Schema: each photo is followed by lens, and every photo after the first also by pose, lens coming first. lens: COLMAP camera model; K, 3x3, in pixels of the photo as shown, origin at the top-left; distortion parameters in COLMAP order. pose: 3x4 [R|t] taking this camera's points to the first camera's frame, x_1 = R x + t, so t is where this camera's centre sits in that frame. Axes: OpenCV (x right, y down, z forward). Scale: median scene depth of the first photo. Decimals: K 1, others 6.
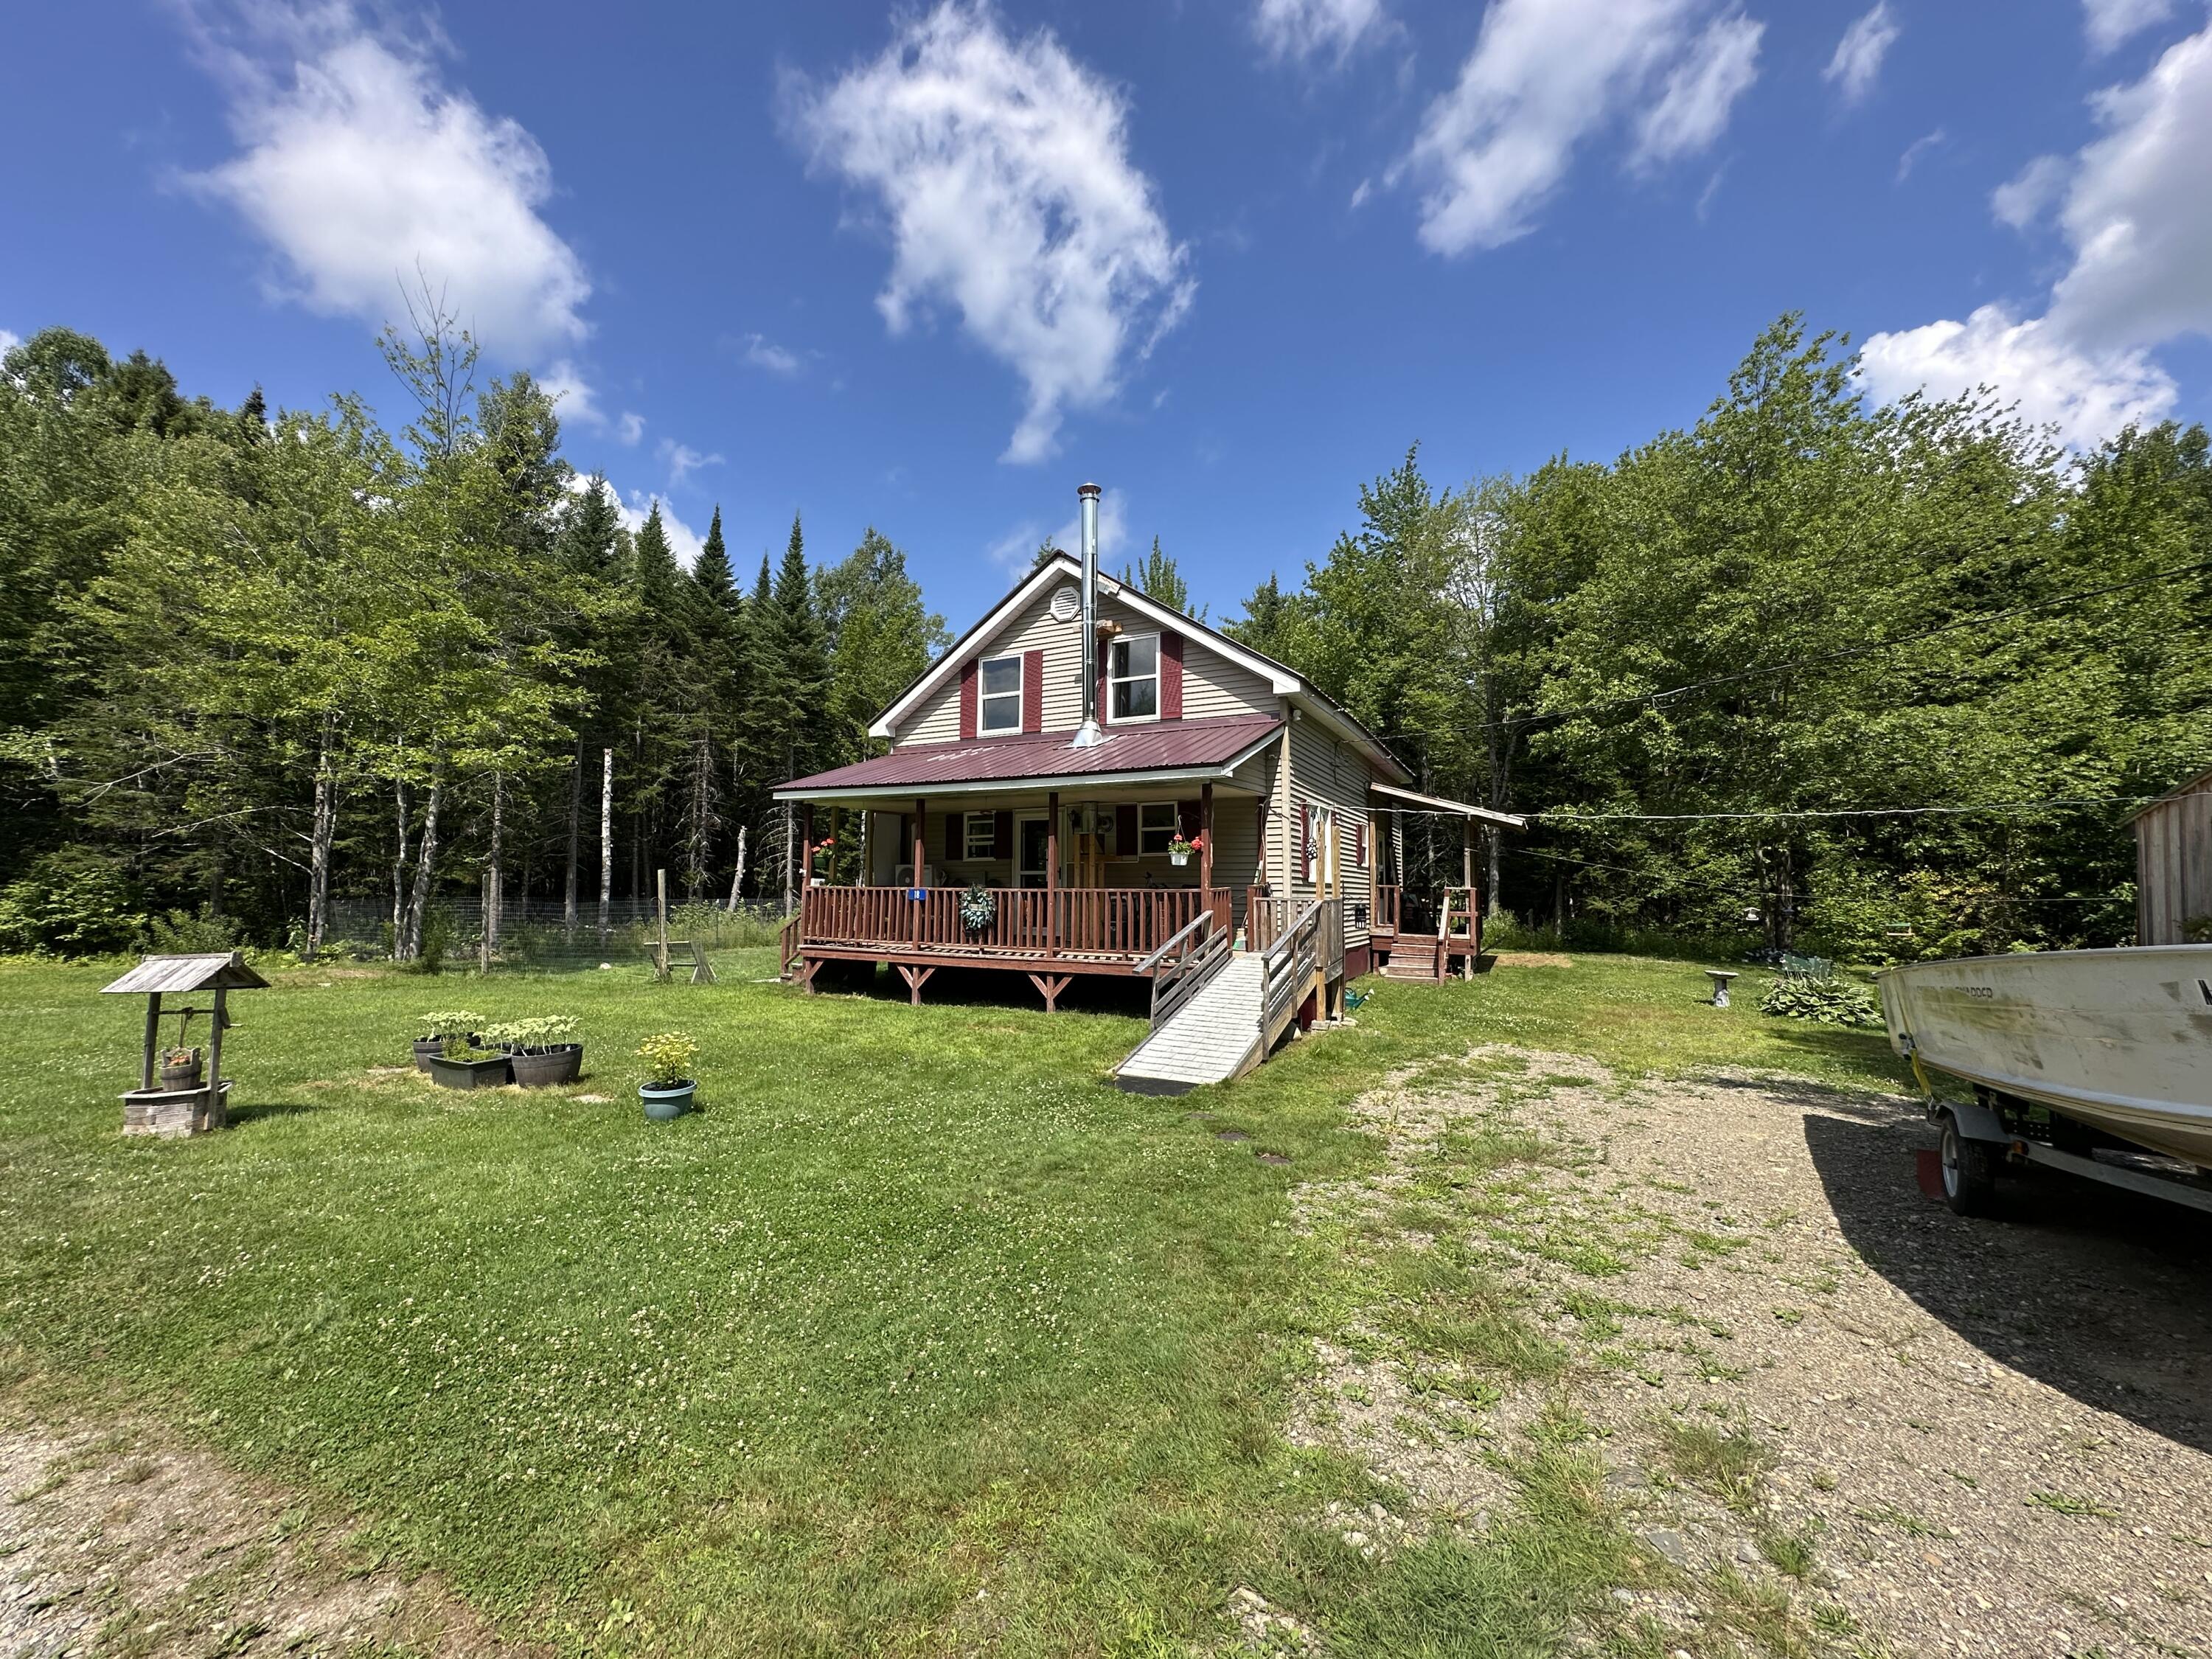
lens RADIAL K [[889.7, 0, 1107.7], [0, 889.7, 834.9], [0, 0, 1]] dist [-0.000265, -0.000753]
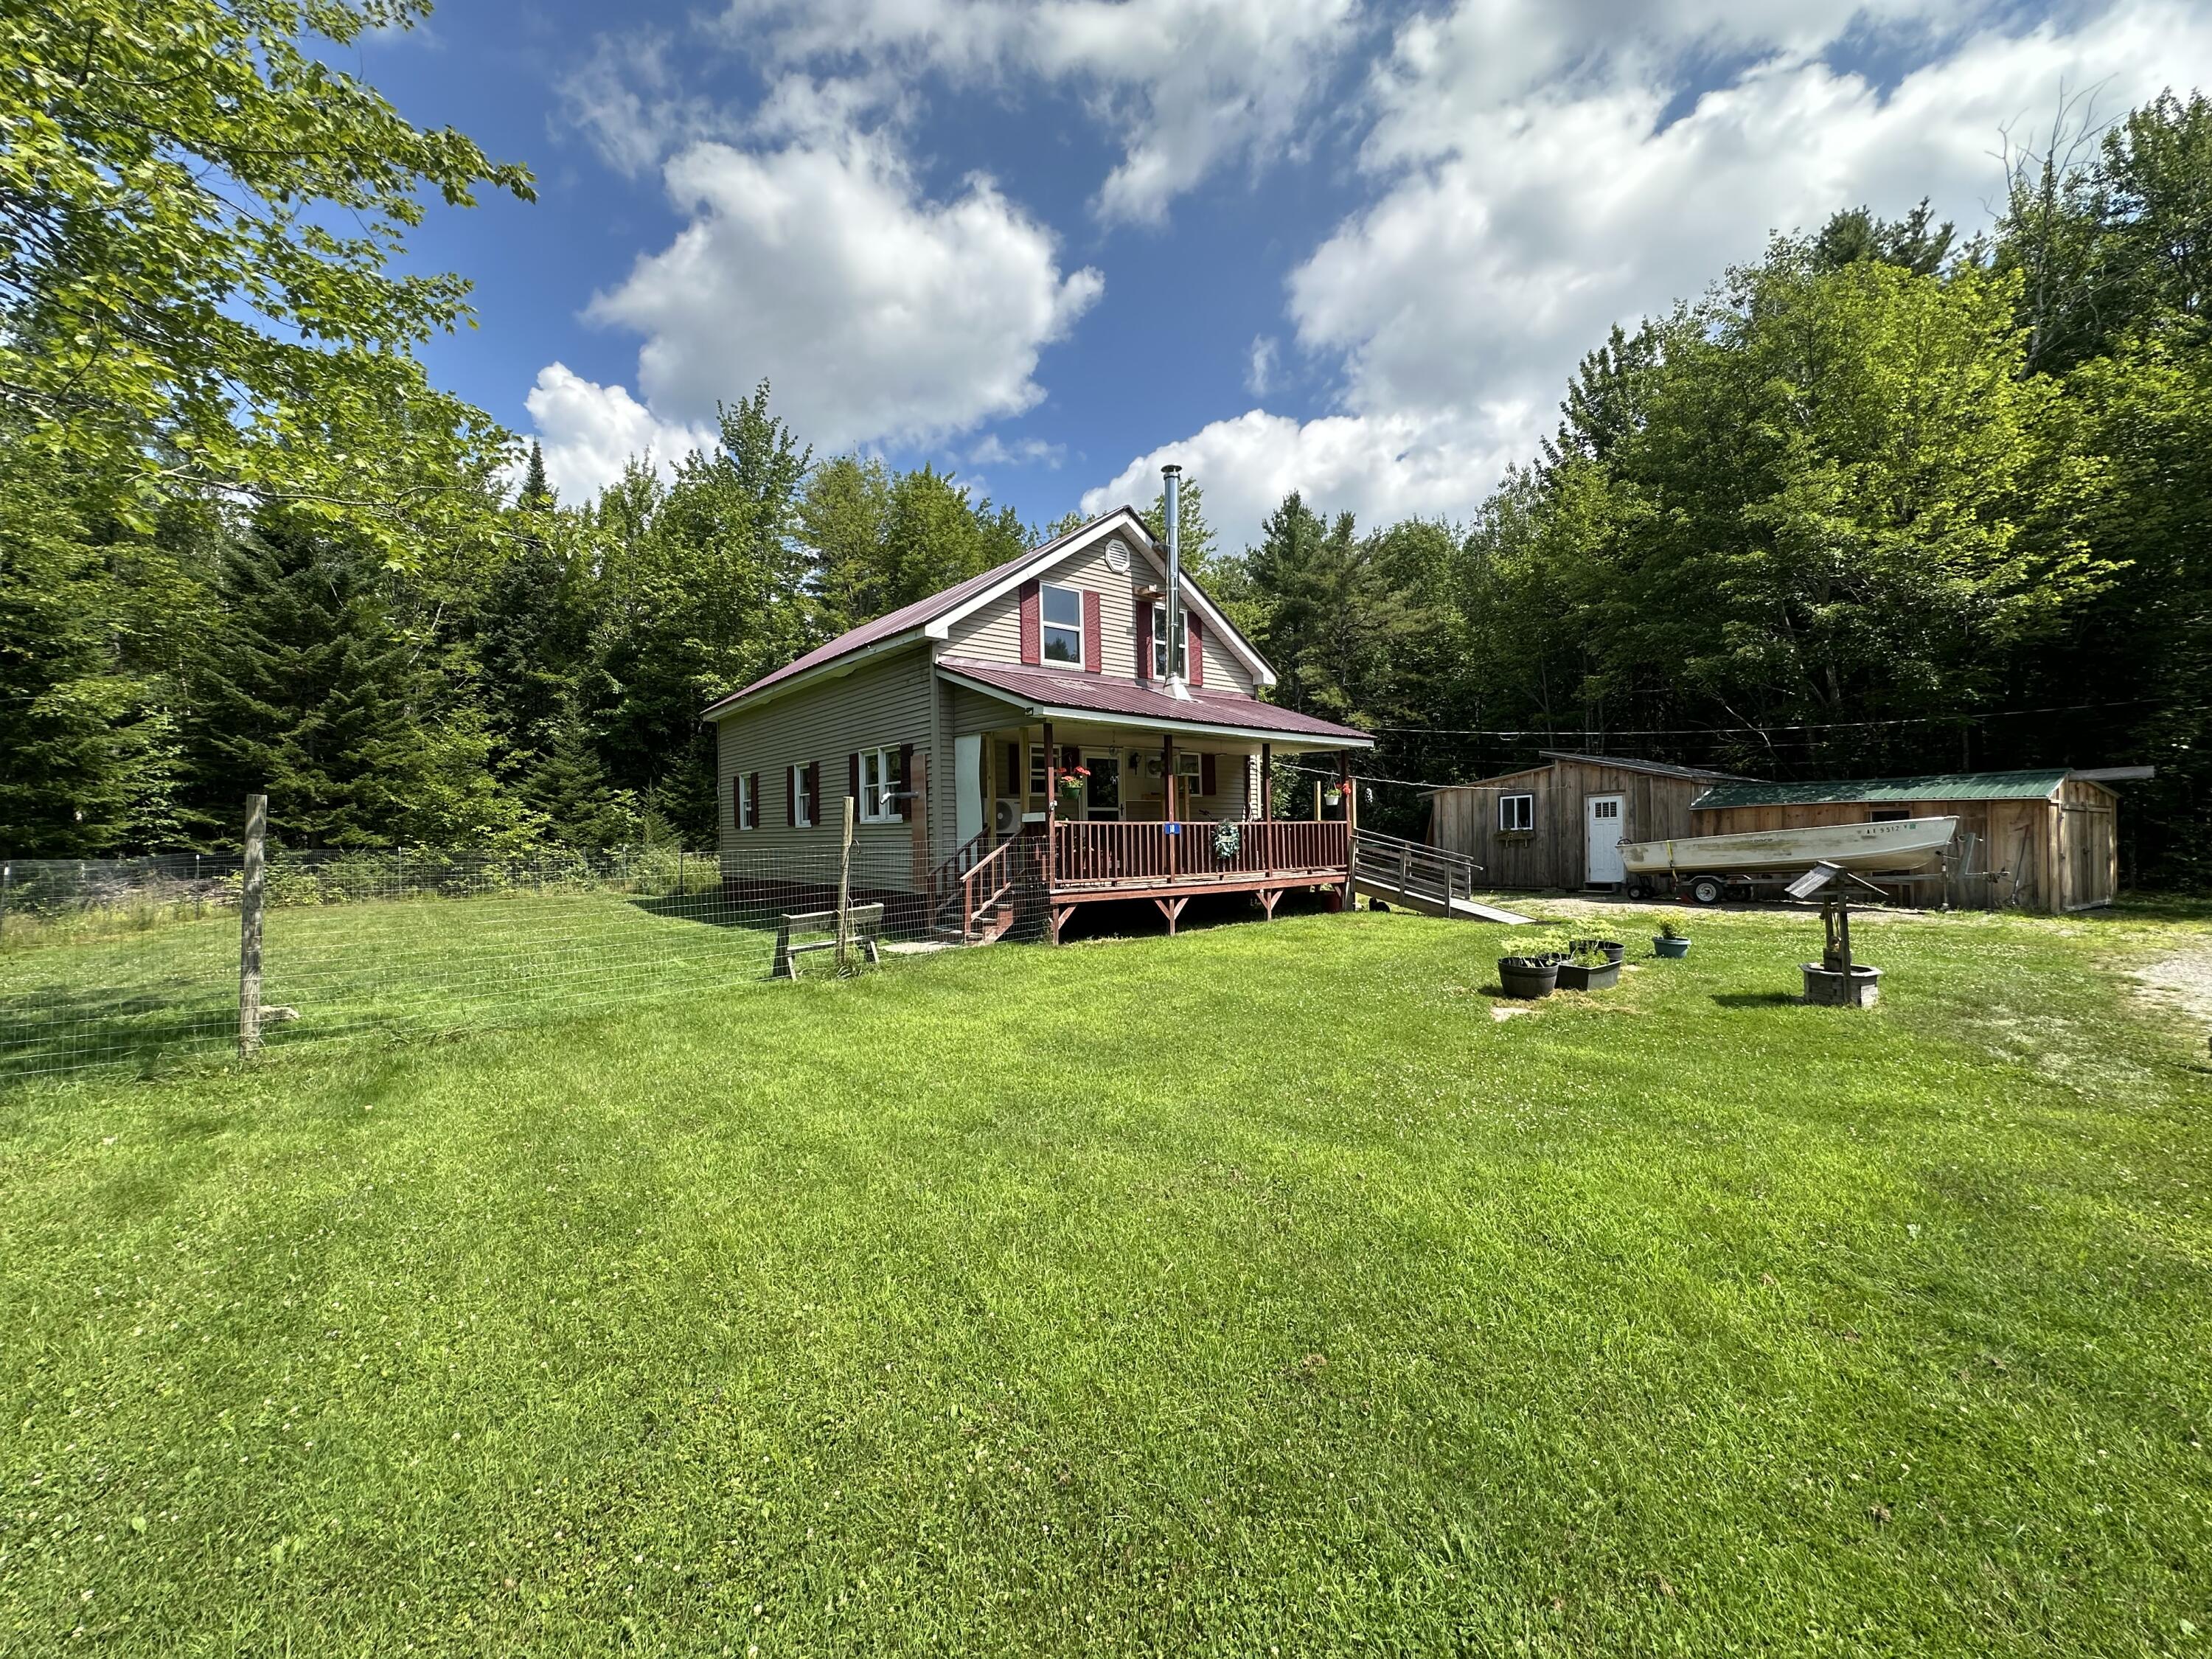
lens RADIAL K [[889.7, 0, 1101.7], [0, 889.7, 828.4], [0, 0, 1]] dist [-0.000265, -0.000753]
pose [[0.402207, -0.014331, 0.915437, -1.314893], [-0.044010, 0.998419, 0.034967, 0.037572], [-0.914491, -0.054353, 0.400940, 0.731928]]
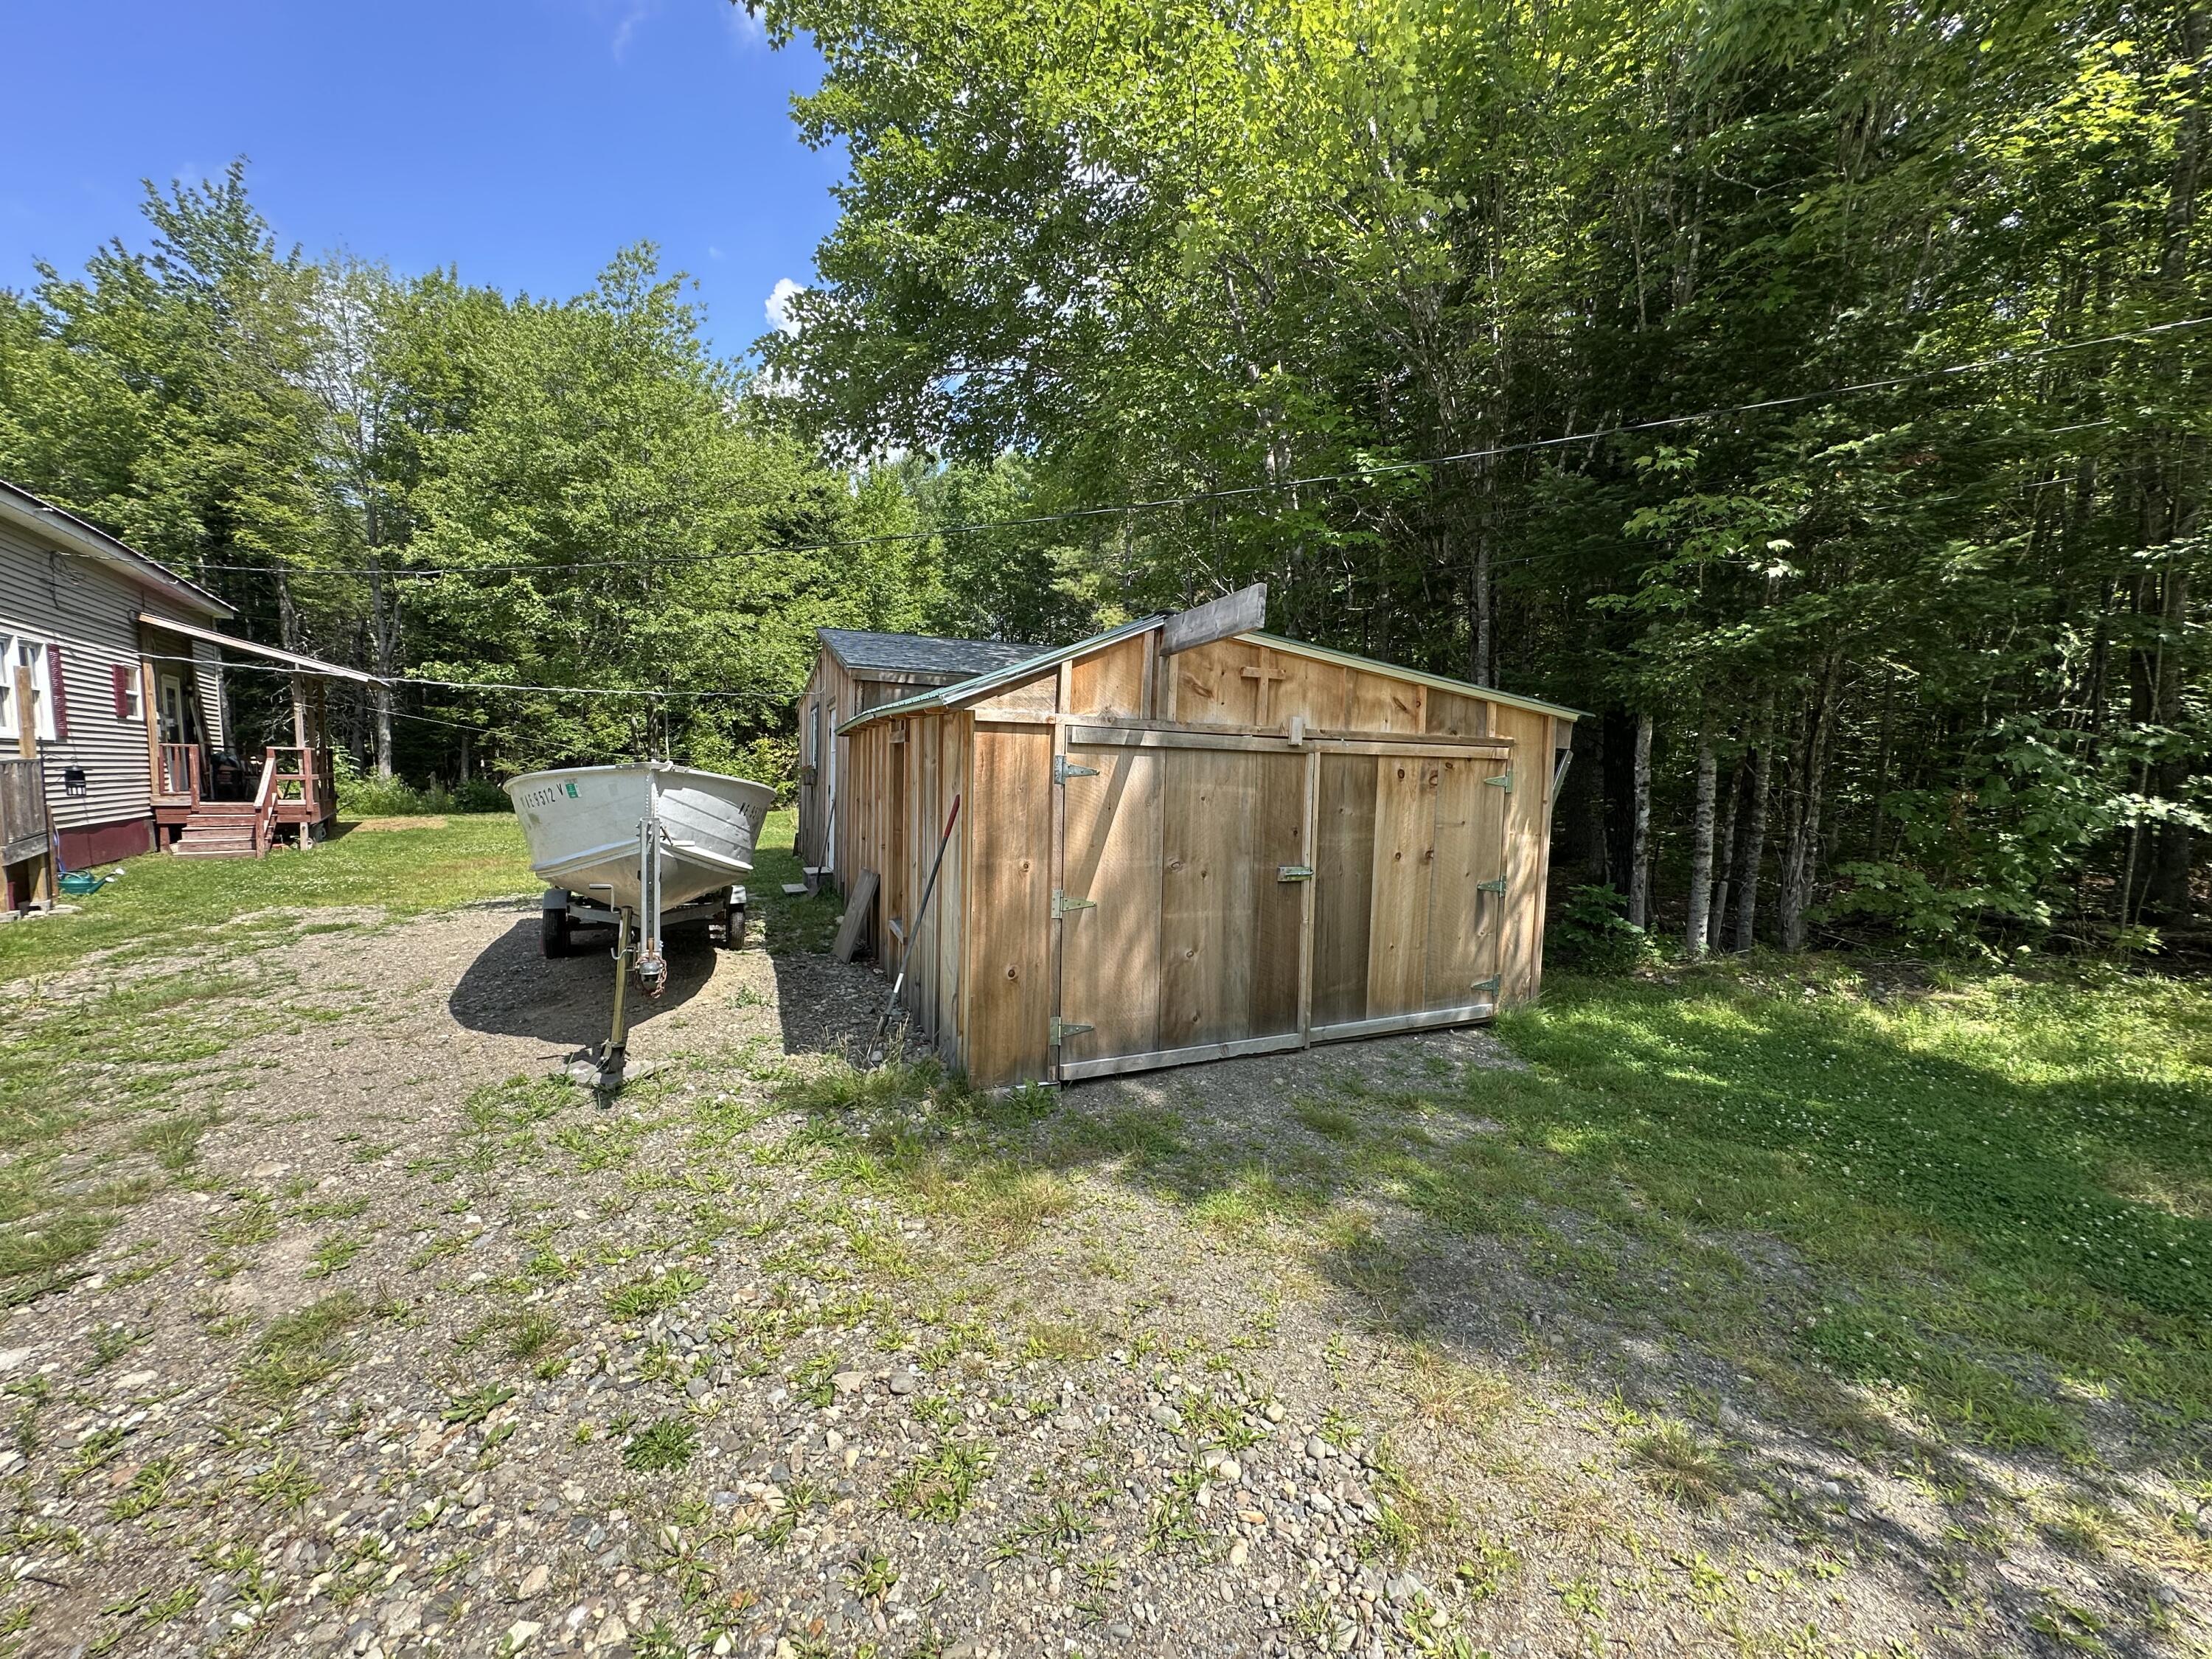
lens RADIAL K [[889.7, 0, 1108.6], [0, 889.7, 831.0], [0, 0, 1]] dist [-0.000265, -0.000753]
pose [[0.496255, -0.071023, 0.865267, 0.017406], [-0.058756, 0.991616, 0.115092, -0.004292], [-0.866186, -0.107954, 0.487921, -0.082438]]
